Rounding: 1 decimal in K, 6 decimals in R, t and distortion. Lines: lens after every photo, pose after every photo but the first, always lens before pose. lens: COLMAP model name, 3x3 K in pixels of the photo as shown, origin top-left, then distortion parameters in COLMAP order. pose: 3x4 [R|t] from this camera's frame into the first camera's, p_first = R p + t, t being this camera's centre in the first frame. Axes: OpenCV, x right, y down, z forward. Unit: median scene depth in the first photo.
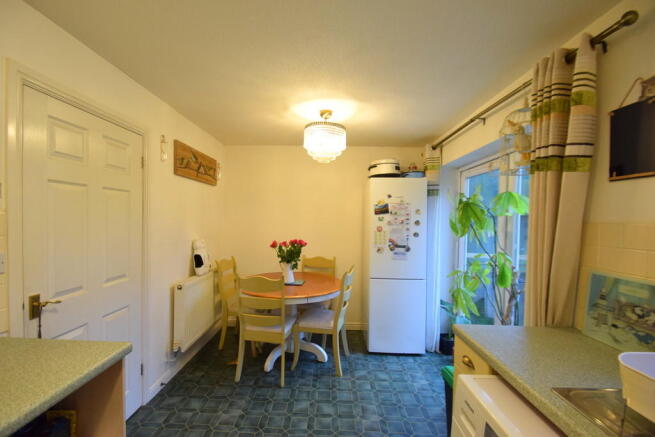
lens RADIAL K [[286.2, 0, 325.8], [0, 286.2, 219.3], [0, 0, 1]] dist [-0.001950, -0.000195]
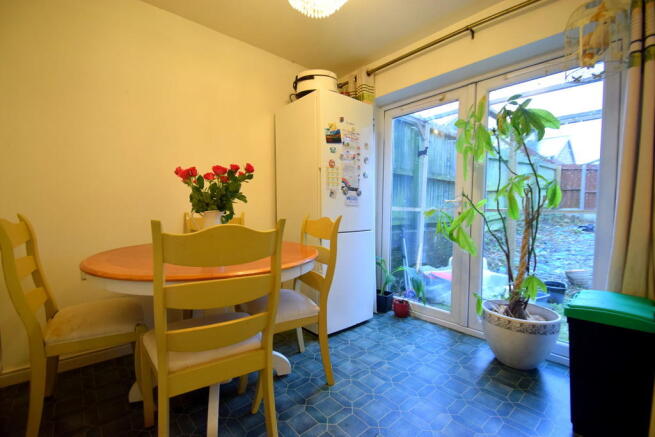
lens RADIAL K [[286.2, 0, 324.5], [0, 286.2, 219.5], [0, 0, 1]] dist [-0.001950, -0.000195]
pose [[0.748211, -0.046789, 0.661809, -0.304836], [0.007627, 0.998051, 0.061938, 0.127666], [-0.663417, -0.041296, 0.747109, 0.474003]]
